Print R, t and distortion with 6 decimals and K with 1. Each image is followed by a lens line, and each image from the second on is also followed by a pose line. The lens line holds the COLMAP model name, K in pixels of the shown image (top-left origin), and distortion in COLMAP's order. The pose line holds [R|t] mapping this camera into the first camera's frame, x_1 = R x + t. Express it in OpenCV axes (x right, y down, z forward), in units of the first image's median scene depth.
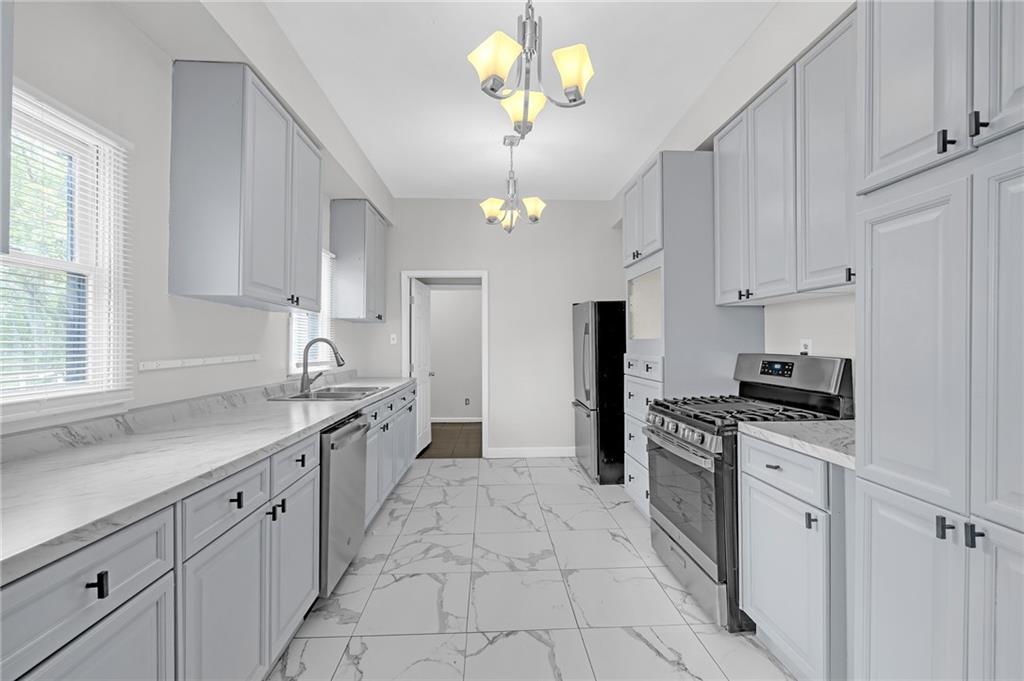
lens RADIAL K [[451.5, 0, 521.6], [0, 451.5, 340.7], [0, 0, 1]] dist [-0.001758, -0.000066]
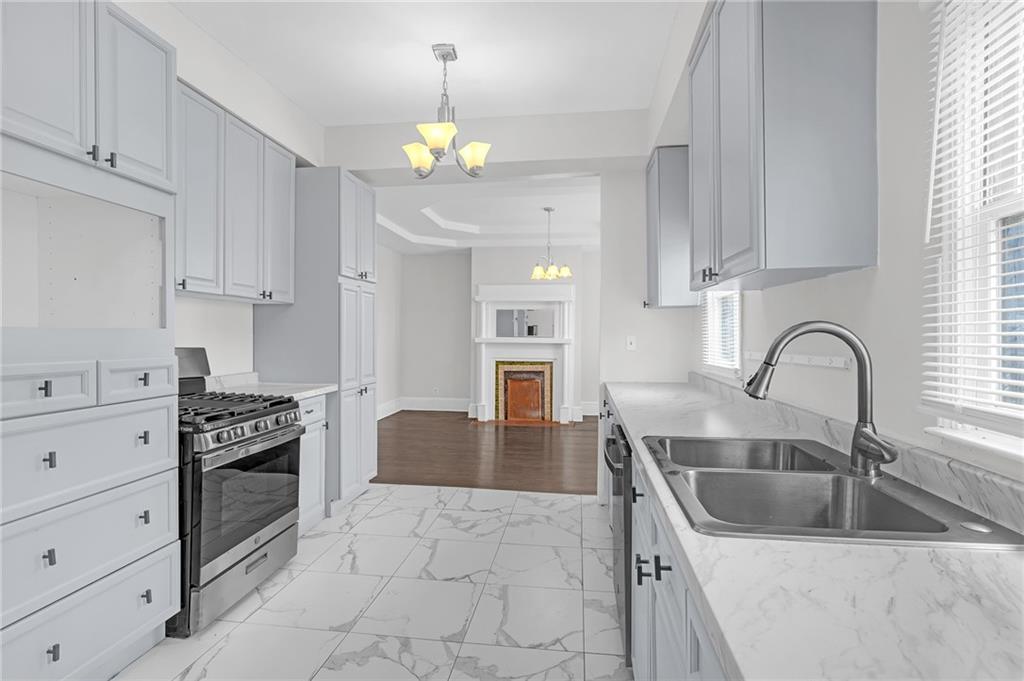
lens RADIAL K [[451.5, 0, 512.9], [0, 451.5, 339.0], [0, 0, 1]] dist [-0.001758, -0.000066]
pose [[-0.980002, -0.003213, 0.198960, -0.353464], [-0.003551, 0.999993, -0.001342, 0.013359], [-0.198954, -0.002022, -0.980007, 1.780754]]
